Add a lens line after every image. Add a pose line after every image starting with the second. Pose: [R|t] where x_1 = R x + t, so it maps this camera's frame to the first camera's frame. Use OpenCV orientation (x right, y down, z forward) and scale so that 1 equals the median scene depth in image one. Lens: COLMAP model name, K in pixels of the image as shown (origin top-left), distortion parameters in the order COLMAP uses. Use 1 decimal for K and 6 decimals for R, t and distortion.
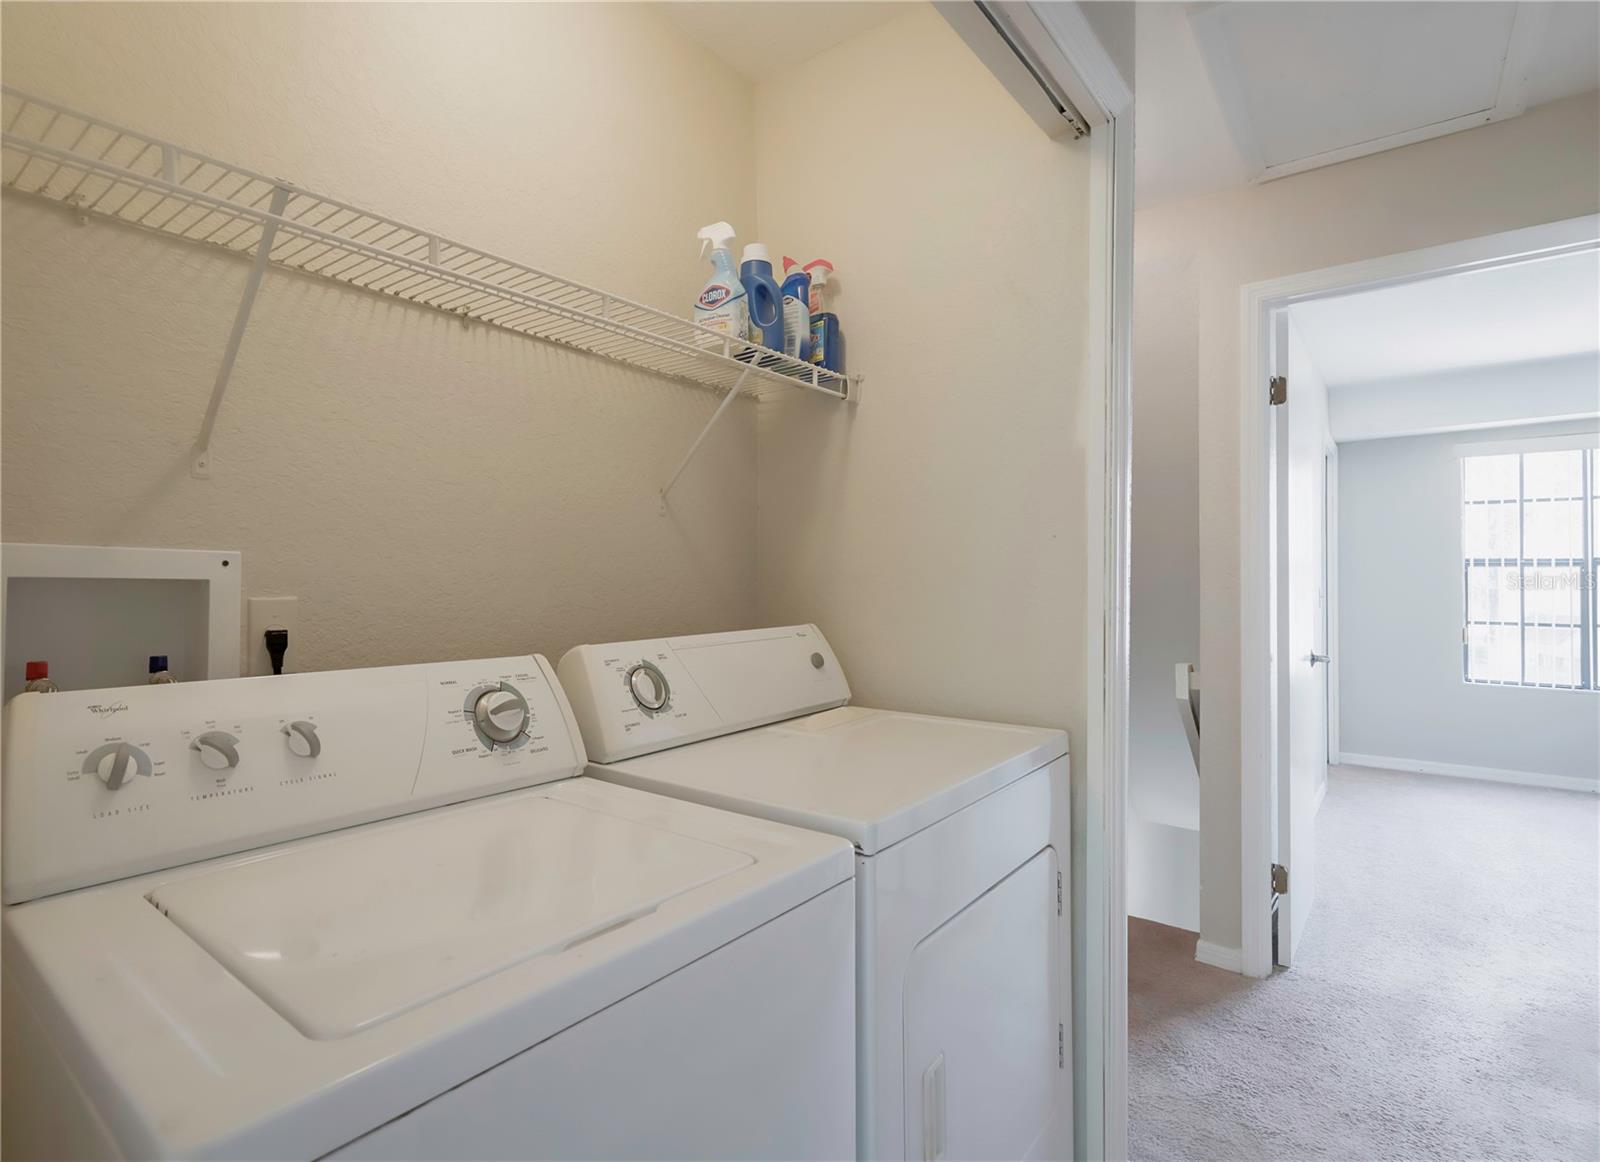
lens RADIAL K [[751.4, 0, 795.2], [0, 751.4, 567.9], [0, 0, 1]] dist [0.000203, -0.001062]
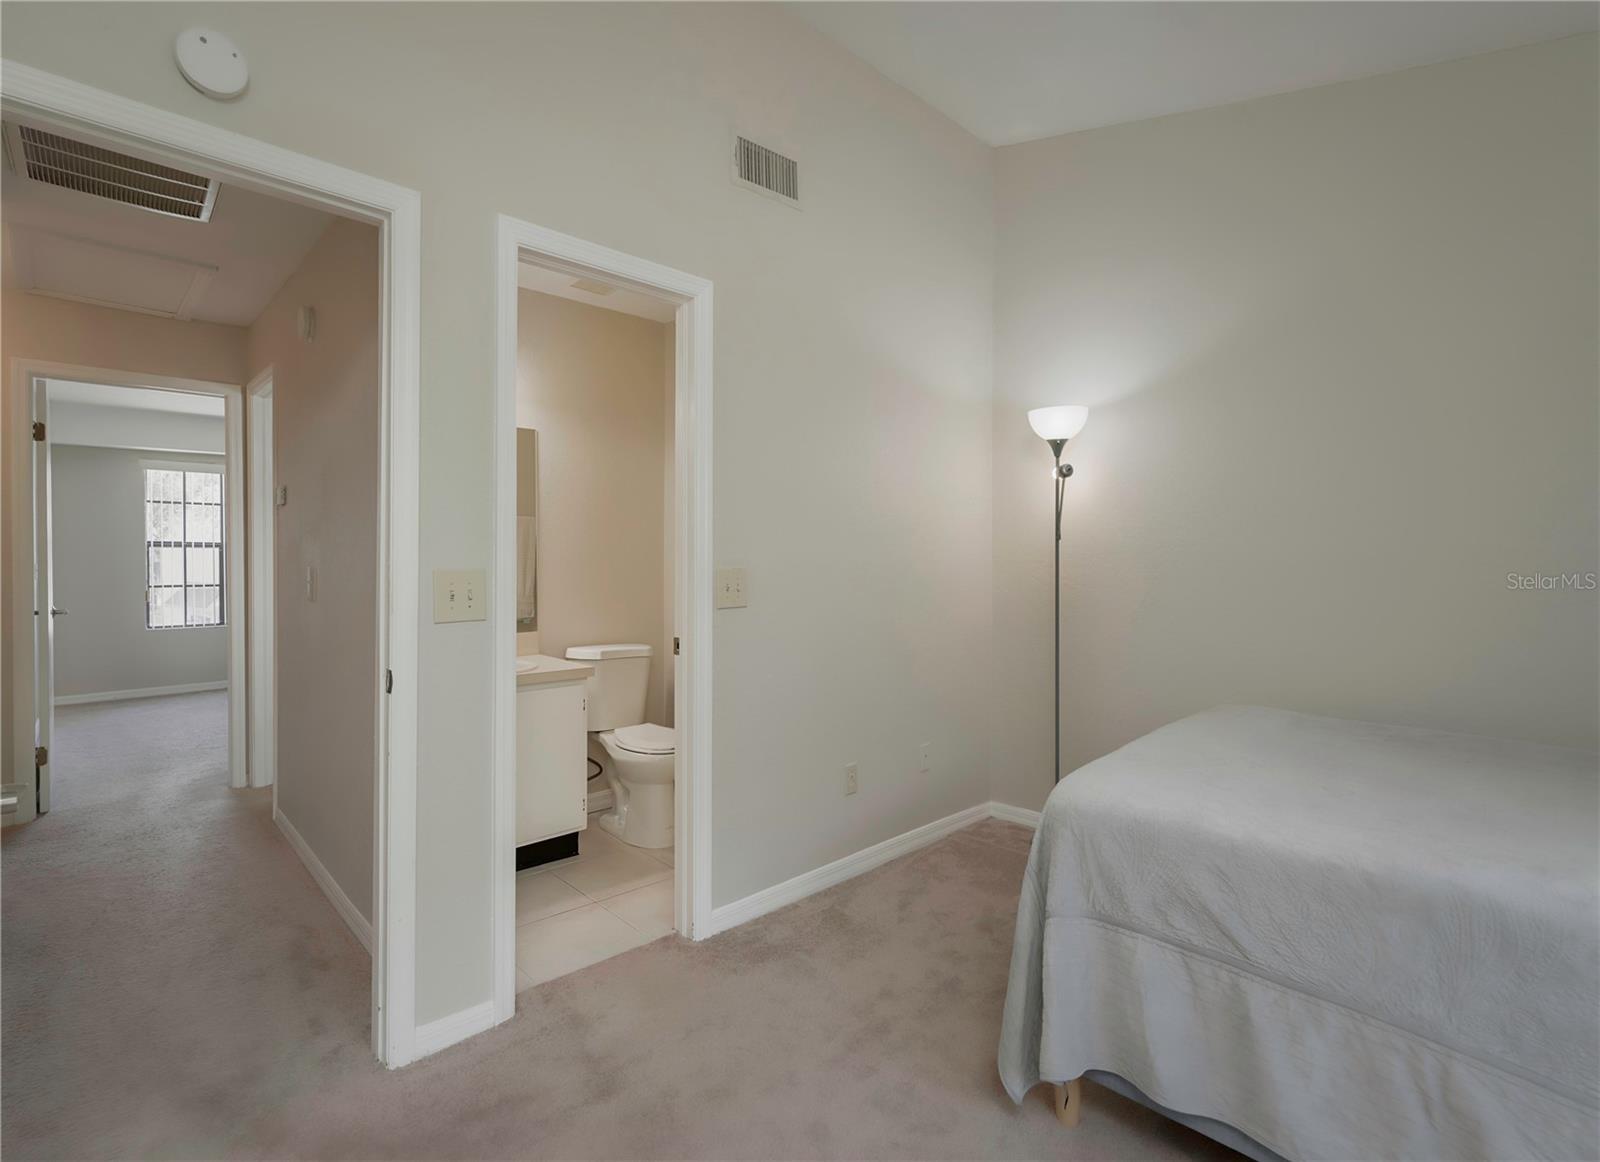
lens RADIAL K [[751.4, 0, 798.3], [0, 751.4, 570.4], [0, 0, 1]] dist [0.000203, -0.001062]
pose [[0.111582, -0.021240, 0.993528, -0.383301], [-0.017464, 0.999575, 0.023331, -0.012155], [-0.993602, -0.019954, 0.111164, -0.381367]]
